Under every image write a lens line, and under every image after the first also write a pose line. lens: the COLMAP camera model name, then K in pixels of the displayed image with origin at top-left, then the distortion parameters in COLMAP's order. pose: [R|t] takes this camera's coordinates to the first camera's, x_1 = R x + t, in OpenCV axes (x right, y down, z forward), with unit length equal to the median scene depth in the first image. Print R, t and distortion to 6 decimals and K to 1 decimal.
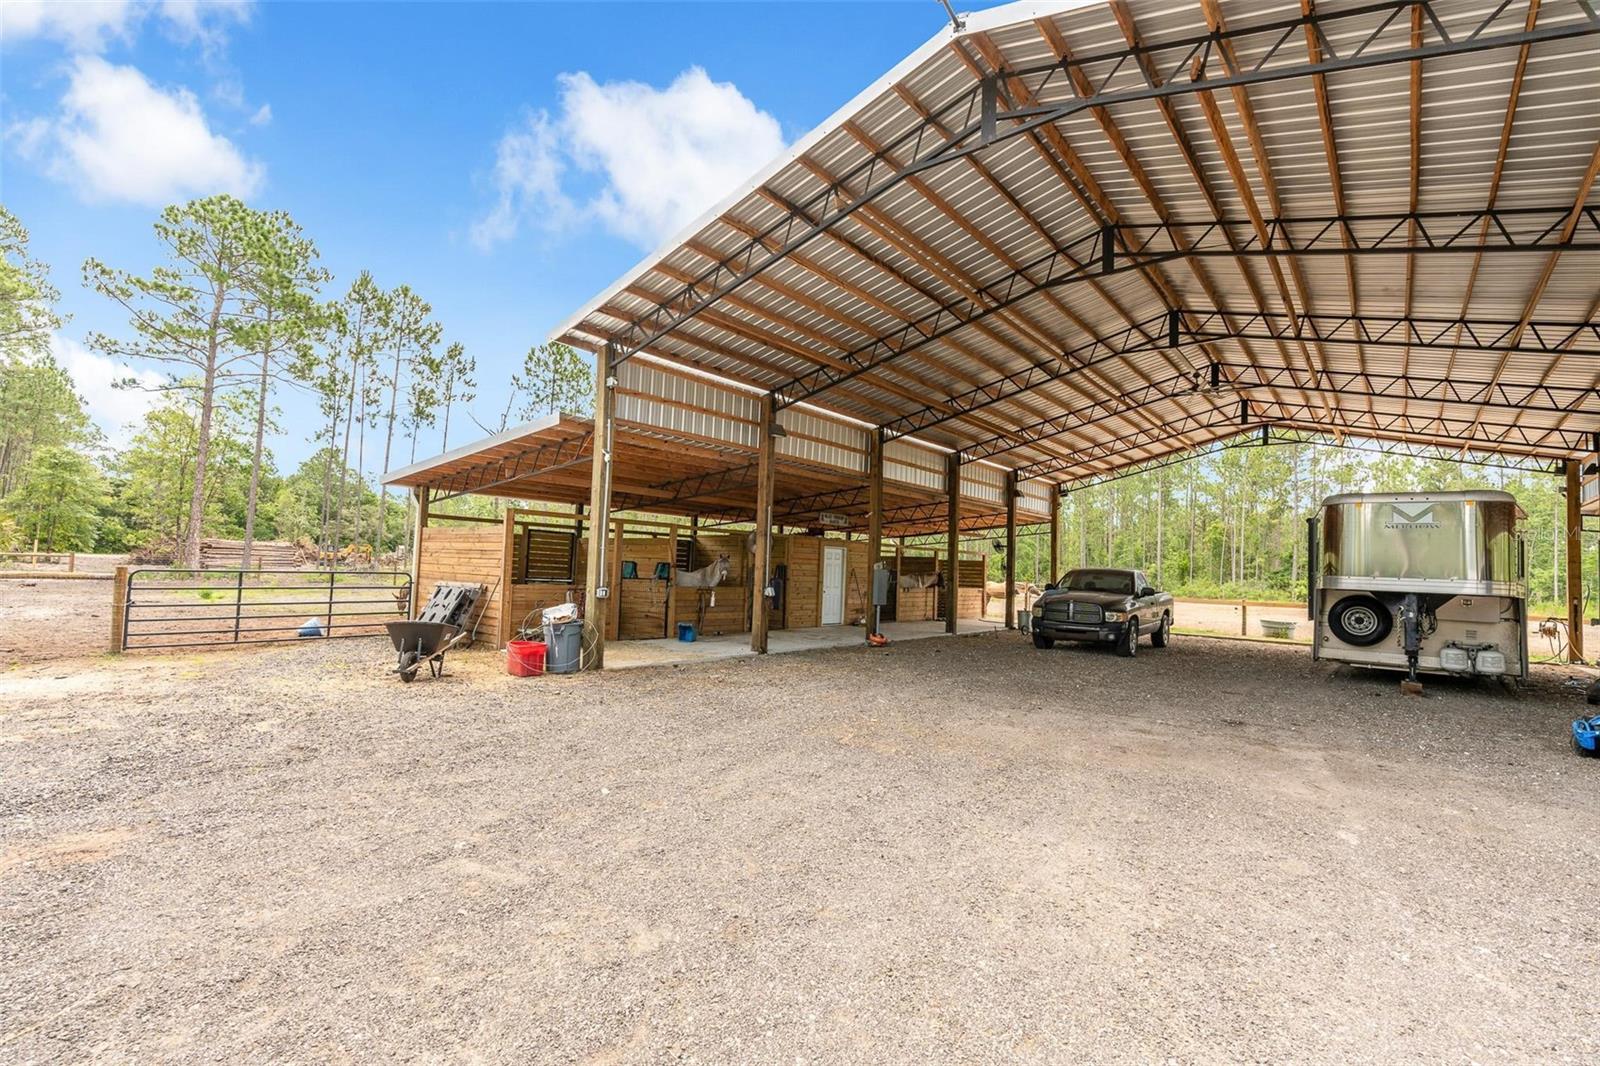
lens RADIAL K [[706.0, 0, 801.2], [0, 706.0, 534.3], [0, 0, 1]] dist [-0.003320, 0.000298]
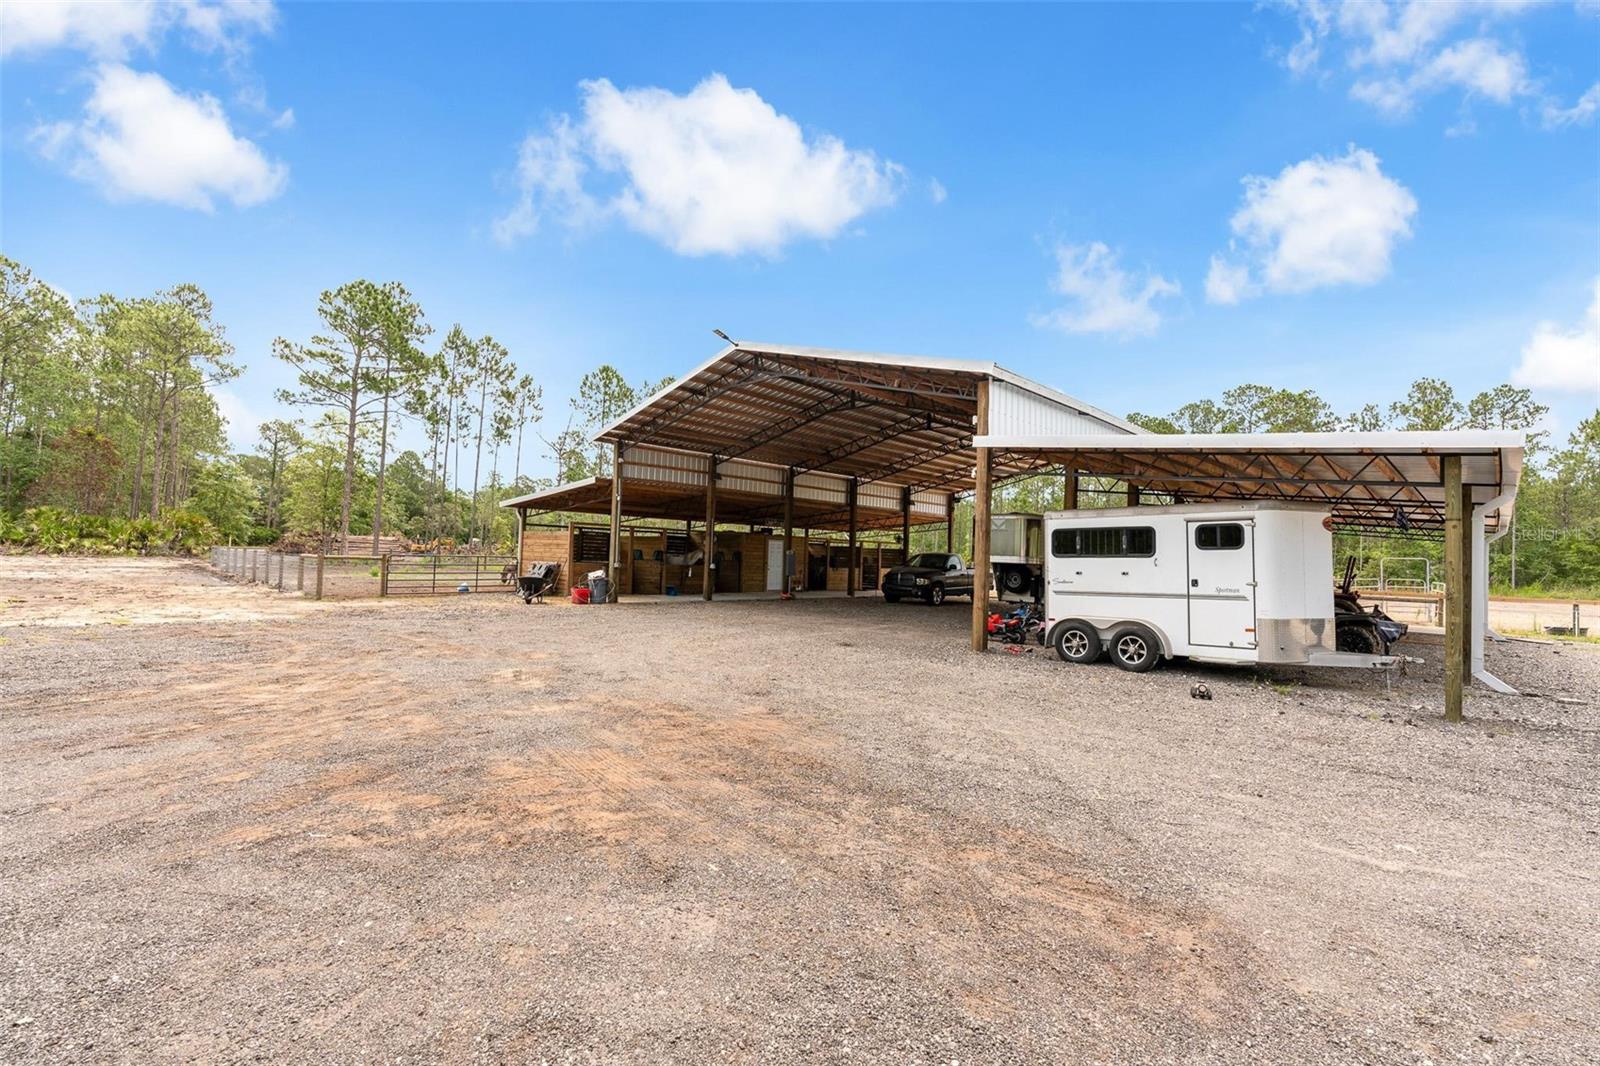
lens RADIAL K [[706.0, 0, 801.2], [0, 706.0, 534.3], [0, 0, 1]] dist [-0.003320, 0.000298]
pose [[0.997247, -0.005996, -0.073913, 0.130494], [0.007049, 0.999877, 0.014004, -0.009788], [0.073820, -0.014486, 0.997166, -0.323093]]
